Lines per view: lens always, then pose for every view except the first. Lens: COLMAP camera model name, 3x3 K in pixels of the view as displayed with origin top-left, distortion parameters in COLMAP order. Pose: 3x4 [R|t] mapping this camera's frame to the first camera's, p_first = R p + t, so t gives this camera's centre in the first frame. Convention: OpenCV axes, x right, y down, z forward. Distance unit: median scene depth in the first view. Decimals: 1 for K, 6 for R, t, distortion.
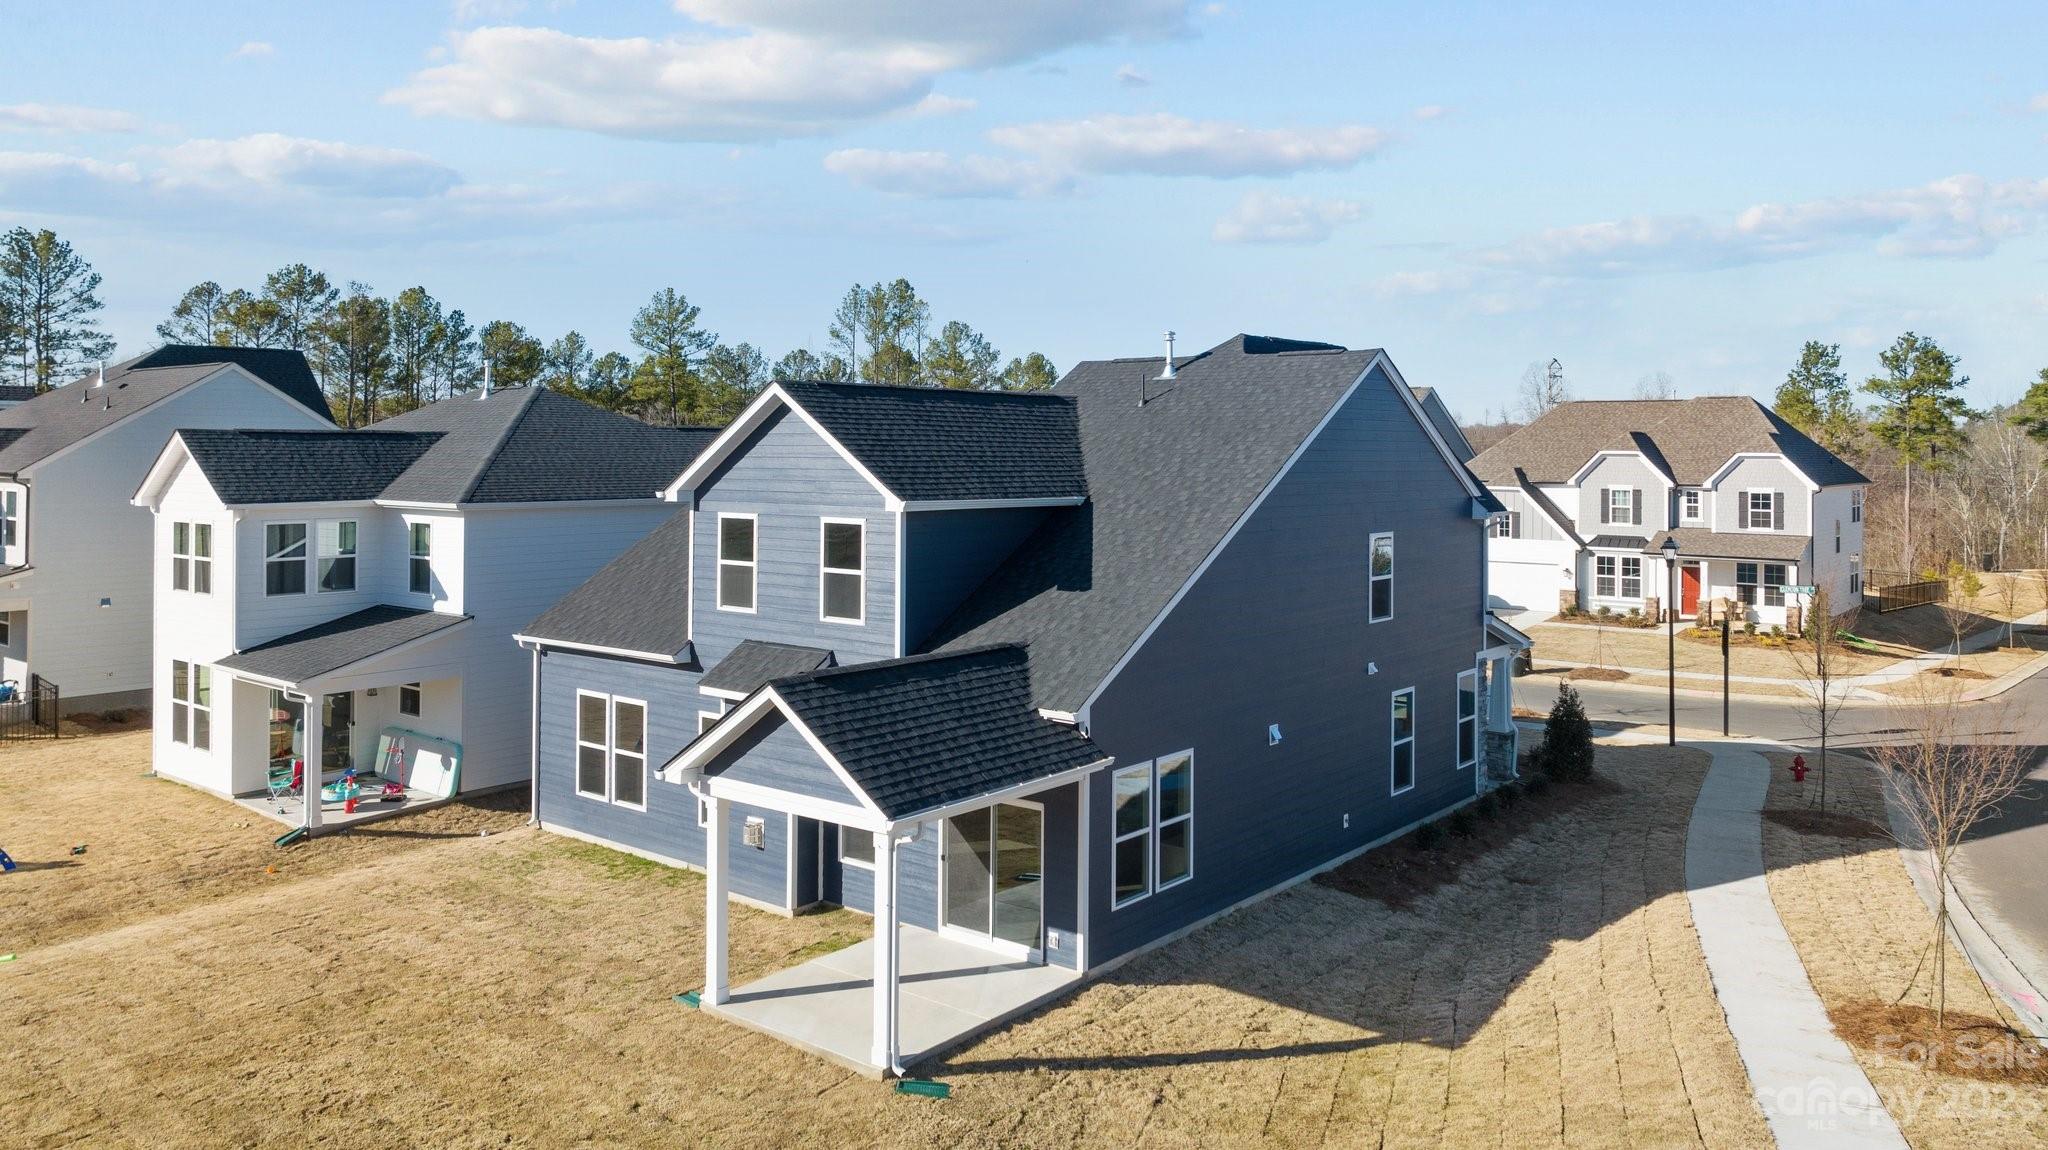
lens RADIAL K [[1466.9, 0, 1024.0], [0, 1466.9, 575.0], [0, 0, 1]] dist [-0.028527, 0.000109]
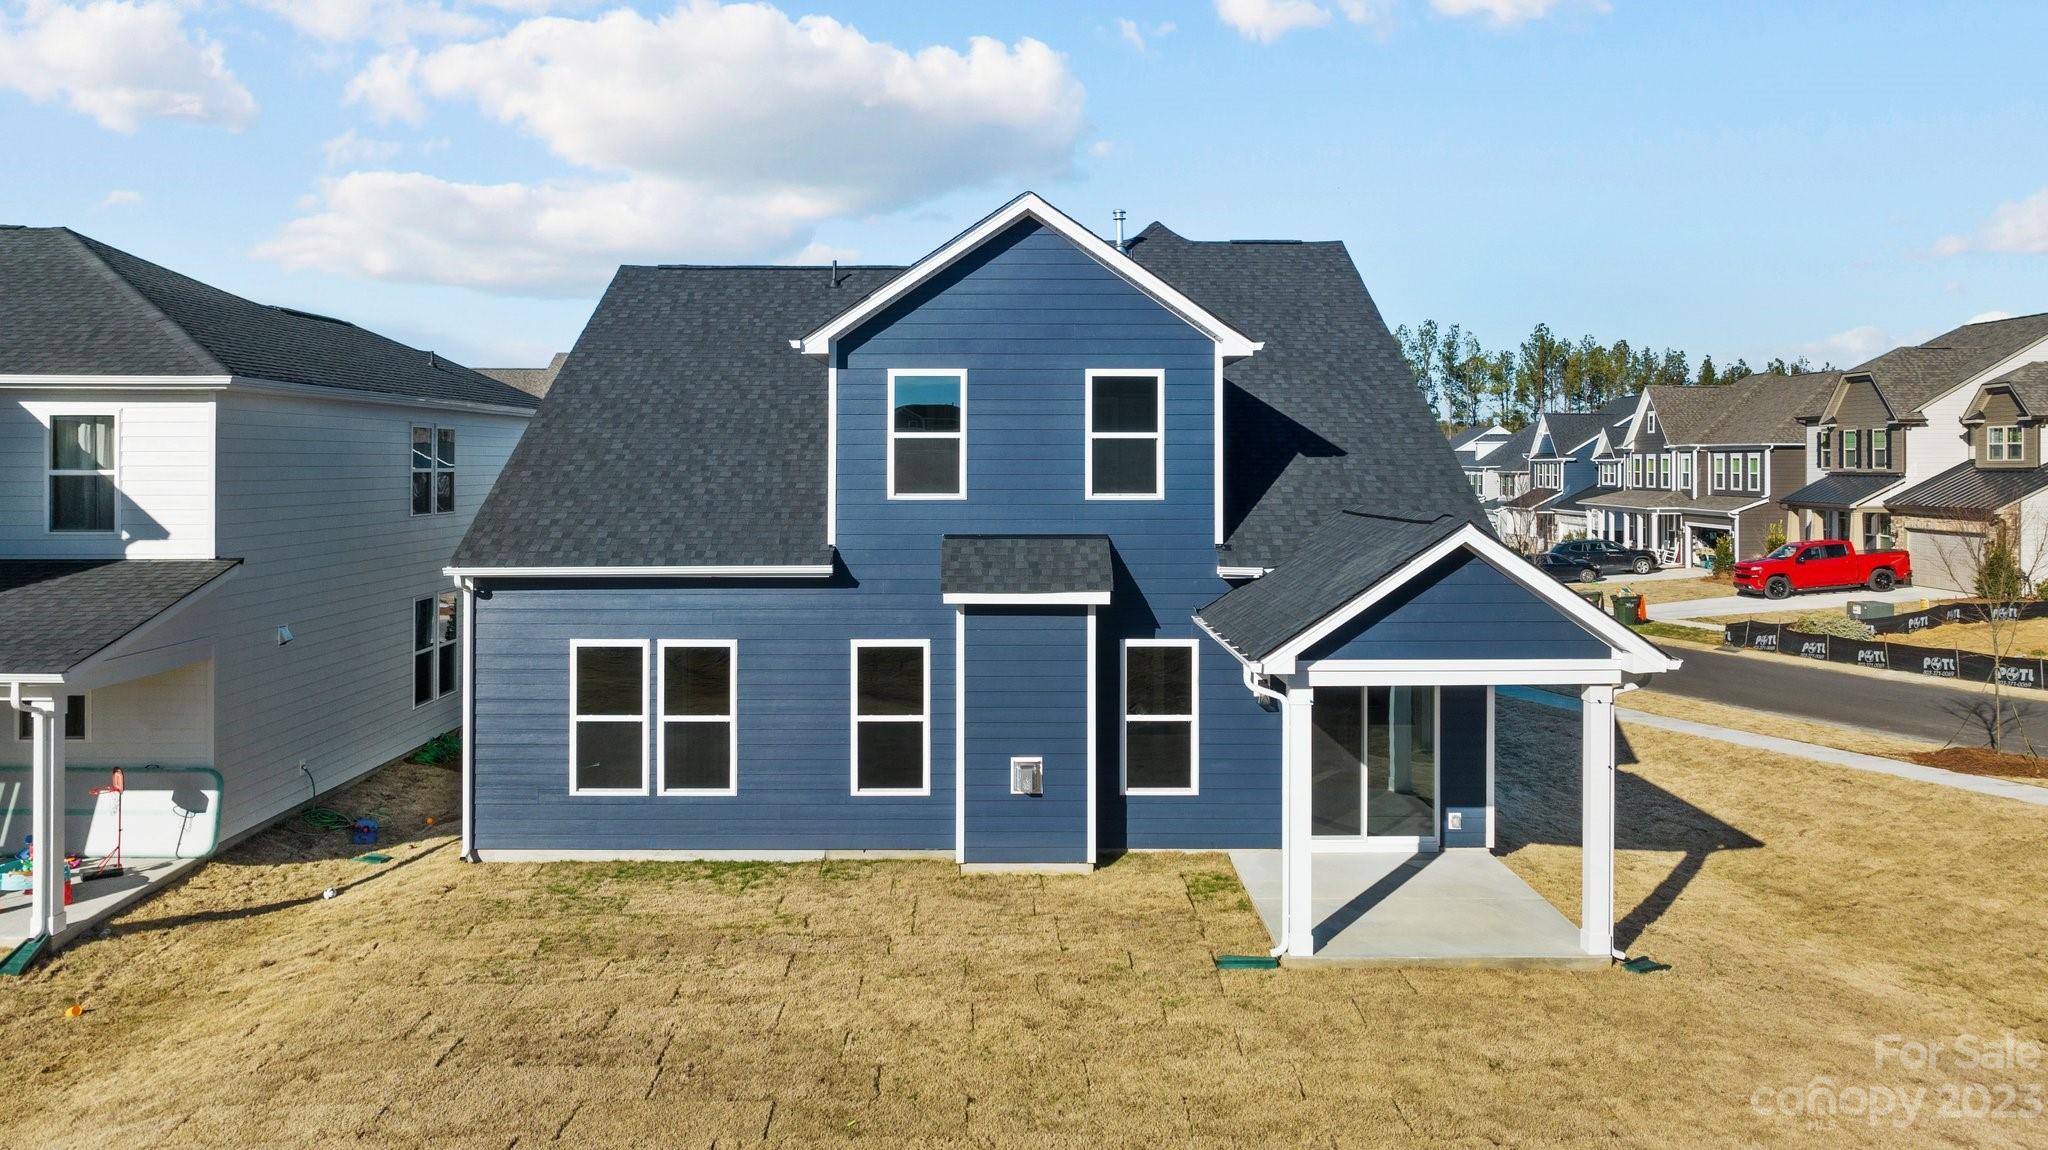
lens RADIAL K [[1466.9, 0, 1024.0], [0, 1466.9, 575.0], [0, 0, 1]] dist [-0.028527, 0.000109]
pose [[0.776723, -0.052505, 0.627650, -0.586872], [0.055358, 0.998354, 0.015009, 0.051115], [-0.627405, 0.023087, 0.778351, 0.349355]]
